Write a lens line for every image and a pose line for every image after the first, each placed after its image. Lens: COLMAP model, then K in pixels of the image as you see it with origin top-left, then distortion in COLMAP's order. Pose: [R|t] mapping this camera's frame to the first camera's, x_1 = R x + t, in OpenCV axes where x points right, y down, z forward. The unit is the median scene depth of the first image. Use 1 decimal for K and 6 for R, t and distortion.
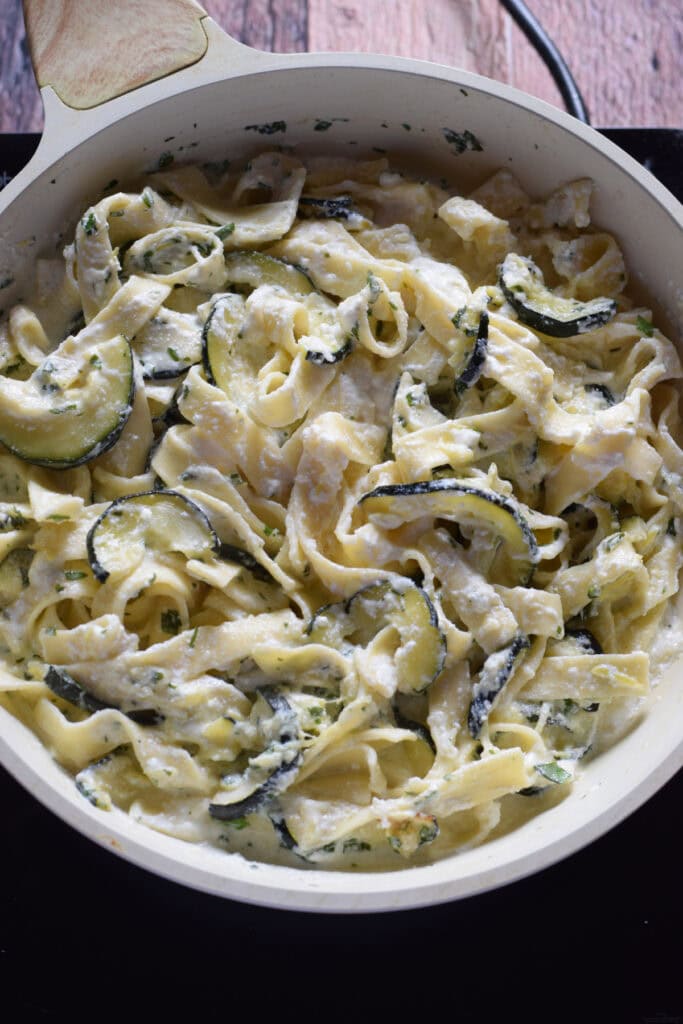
lens RADIAL K [[2506.3, 0, 341.5], [0, 2506.3, 512.0], [0, 0, 1]] dist [-0.028684, -1.099666]
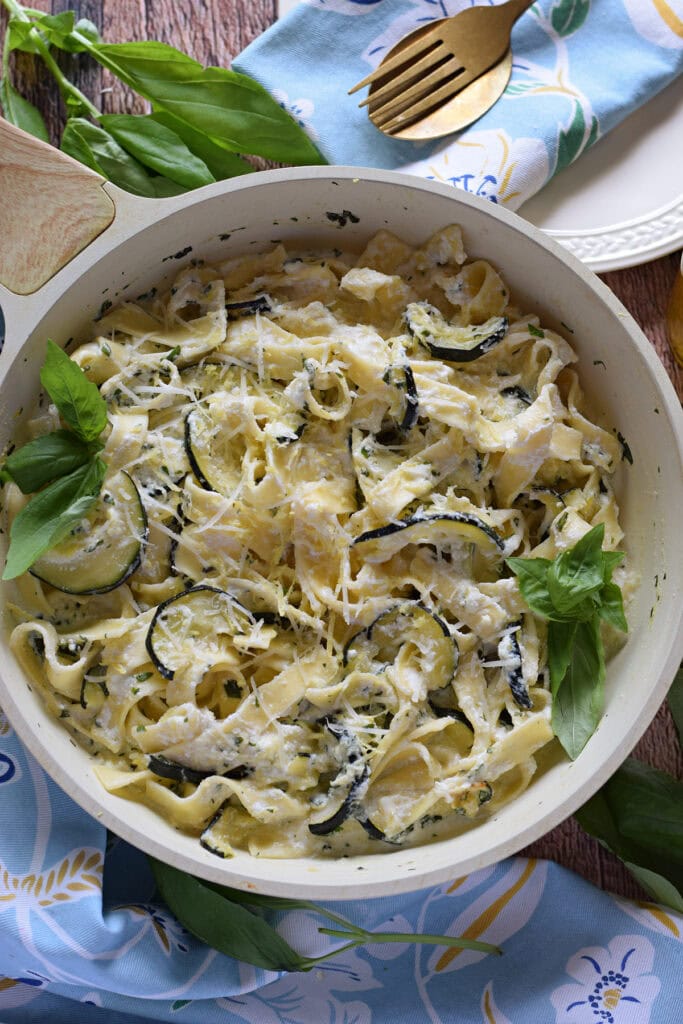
lens RADIAL K [[2506.3, 0, 341.5], [0, 2506.3, 512.0], [0, 0, 1]] dist [-0.028684, -1.099666]
pose [[0.957557, -0.286949, 0.027279, -0.025433], [0.280556, 0.949547, 0.140175, -0.190155], [-0.066126, -0.126572, 0.989751, -0.191471]]
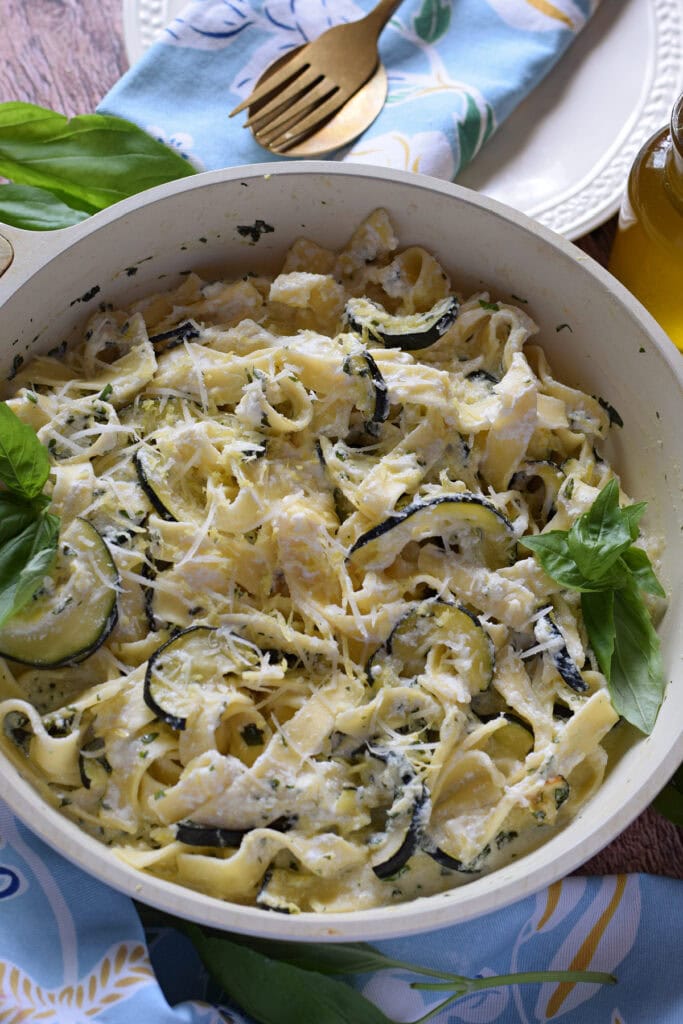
lens RADIAL K [[2506.3, 0, 341.5], [0, 2506.3, 512.0], [0, 0, 1]] dist [-0.028684, -1.099666]
pose [[0.866338, -0.440793, 0.234860, -0.236616], [0.458008, 0.888686, -0.021557, 0.000109], [-0.199214, 0.126244, 0.971790, -0.039284]]
